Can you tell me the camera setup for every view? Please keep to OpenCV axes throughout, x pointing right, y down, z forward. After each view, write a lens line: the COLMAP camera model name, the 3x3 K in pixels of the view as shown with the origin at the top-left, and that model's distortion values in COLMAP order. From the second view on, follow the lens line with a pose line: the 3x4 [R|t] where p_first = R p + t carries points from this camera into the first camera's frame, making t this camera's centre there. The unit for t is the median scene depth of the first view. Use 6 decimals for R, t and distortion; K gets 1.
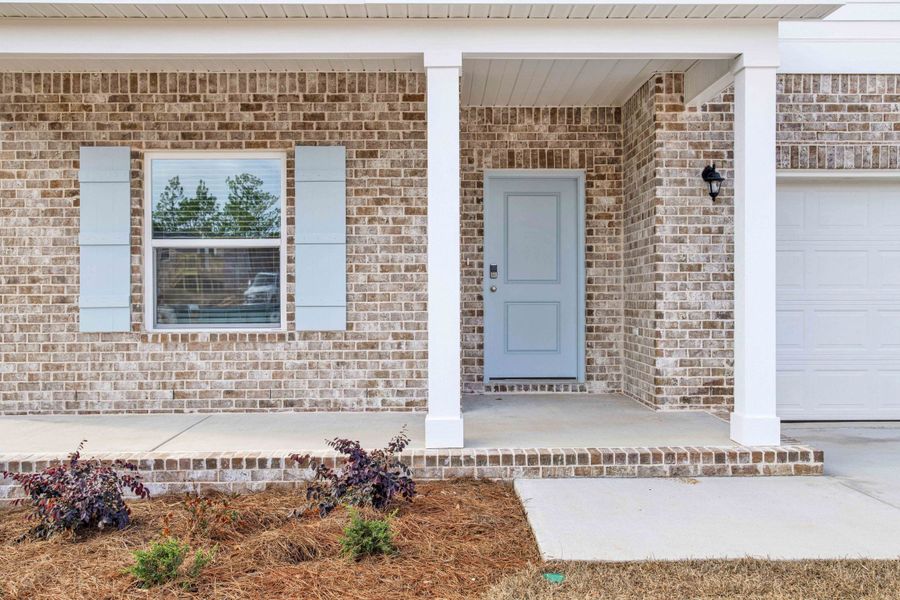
lens RADIAL K [[868.8, 0, 443.3], [0, 868.8, 301.4], [0, 0, 1]] dist [-0.021617, 0.000000]
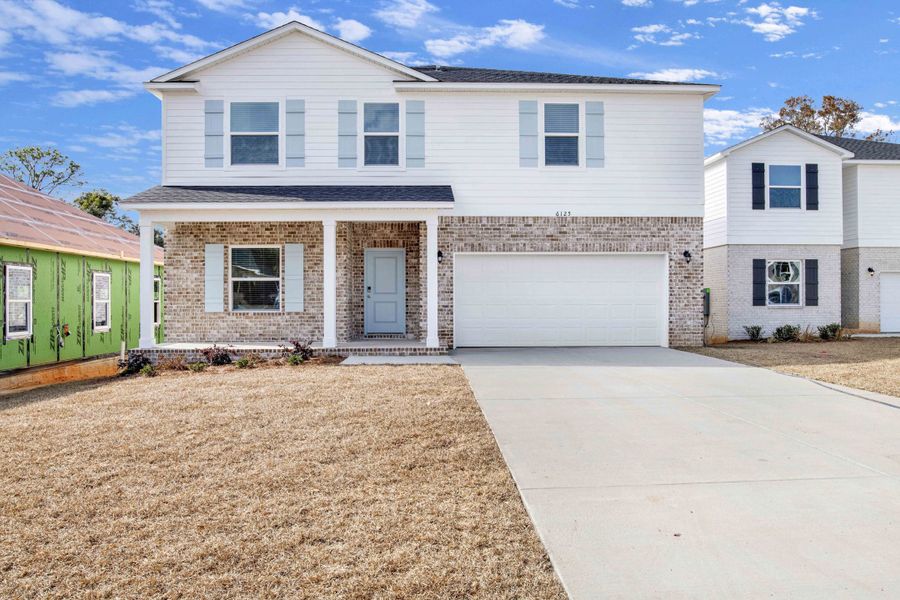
lens RADIAL K [[732.0, 0, 453.7], [0, 732.0, 298.6], [0, 0, 1]] dist [0.000097, -0.006744]
pose [[0.999890, 0.001582, 0.014776, 0.324558], [-0.001450, 0.999958, -0.009000, 0.012387], [-0.014790, 0.008978, 0.999850, -1.300219]]
